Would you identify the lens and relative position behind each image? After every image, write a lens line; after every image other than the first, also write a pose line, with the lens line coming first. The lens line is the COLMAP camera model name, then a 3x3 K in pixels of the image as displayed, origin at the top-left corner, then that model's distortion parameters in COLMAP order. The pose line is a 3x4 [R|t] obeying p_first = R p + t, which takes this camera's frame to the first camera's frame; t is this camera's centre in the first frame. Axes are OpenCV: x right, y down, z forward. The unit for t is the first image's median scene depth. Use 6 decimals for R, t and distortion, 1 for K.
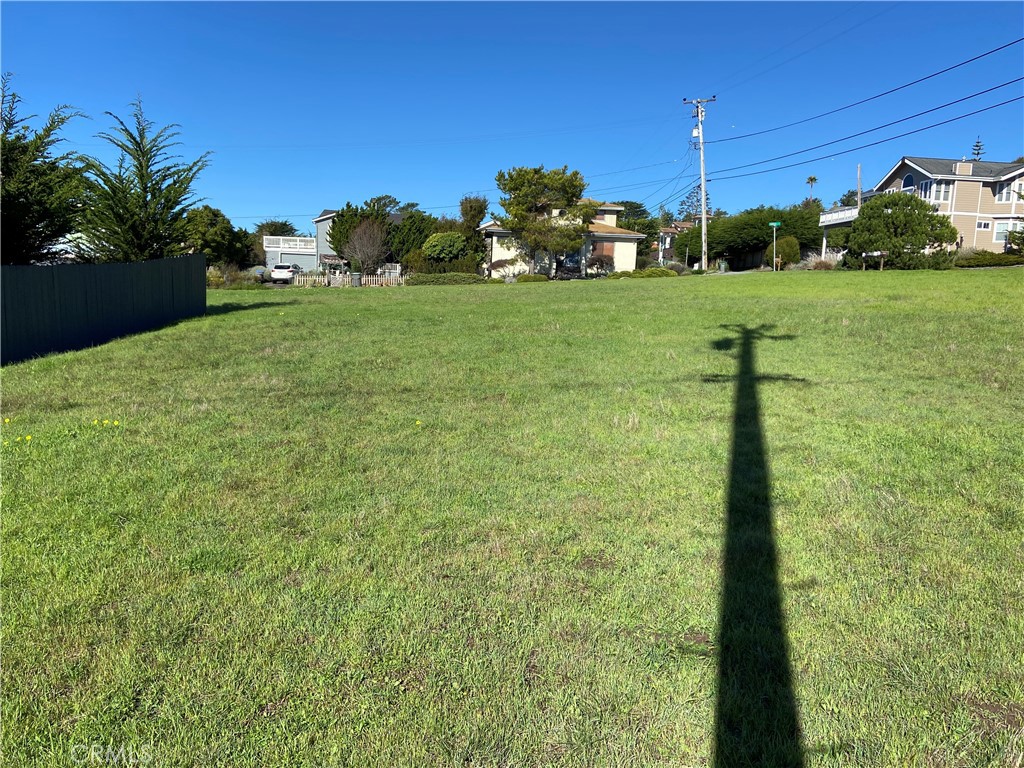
lens RADIAL K [[764.0, 0, 508.2], [0, 764.0, 380.0], [0, 0, 1]] dist [0.108837, -0.127878]
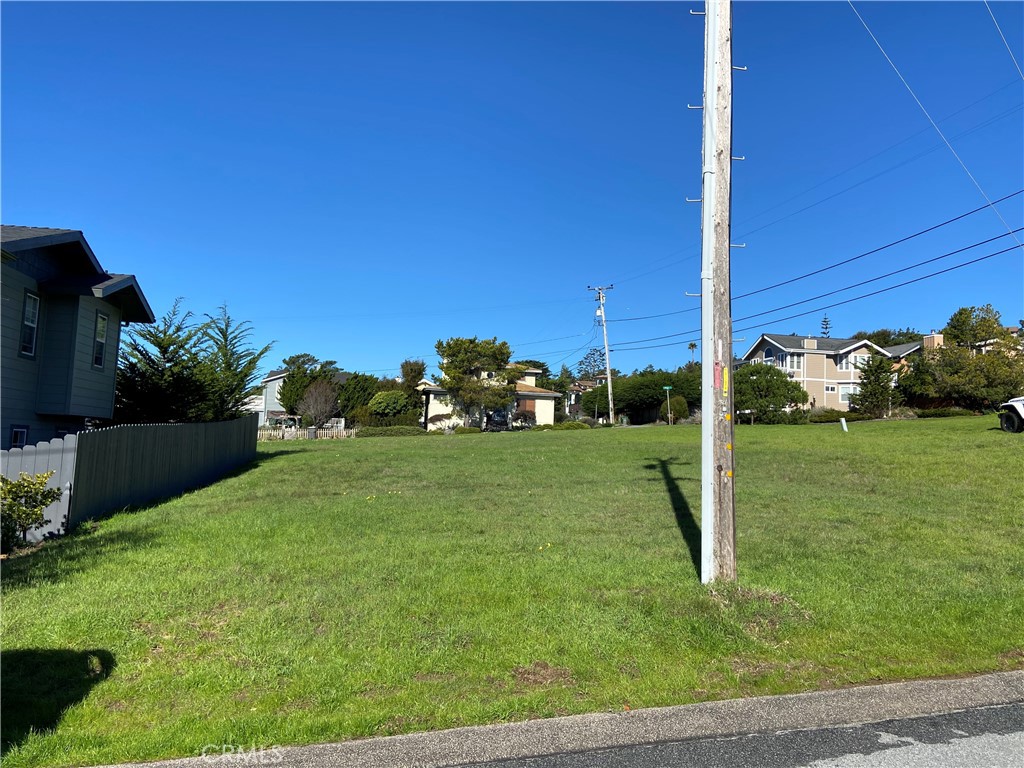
lens RADIAL K [[764.0, 0, 508.2], [0, 764.0, 380.0], [0, 0, 1]] dist [0.108837, -0.127878]
pose [[0.991958, 0.005249, 0.126459, -0.050086], [0.019904, 0.980239, -0.196813, 0.018883], [-0.124993, 0.197747, 0.972251, -0.129712]]
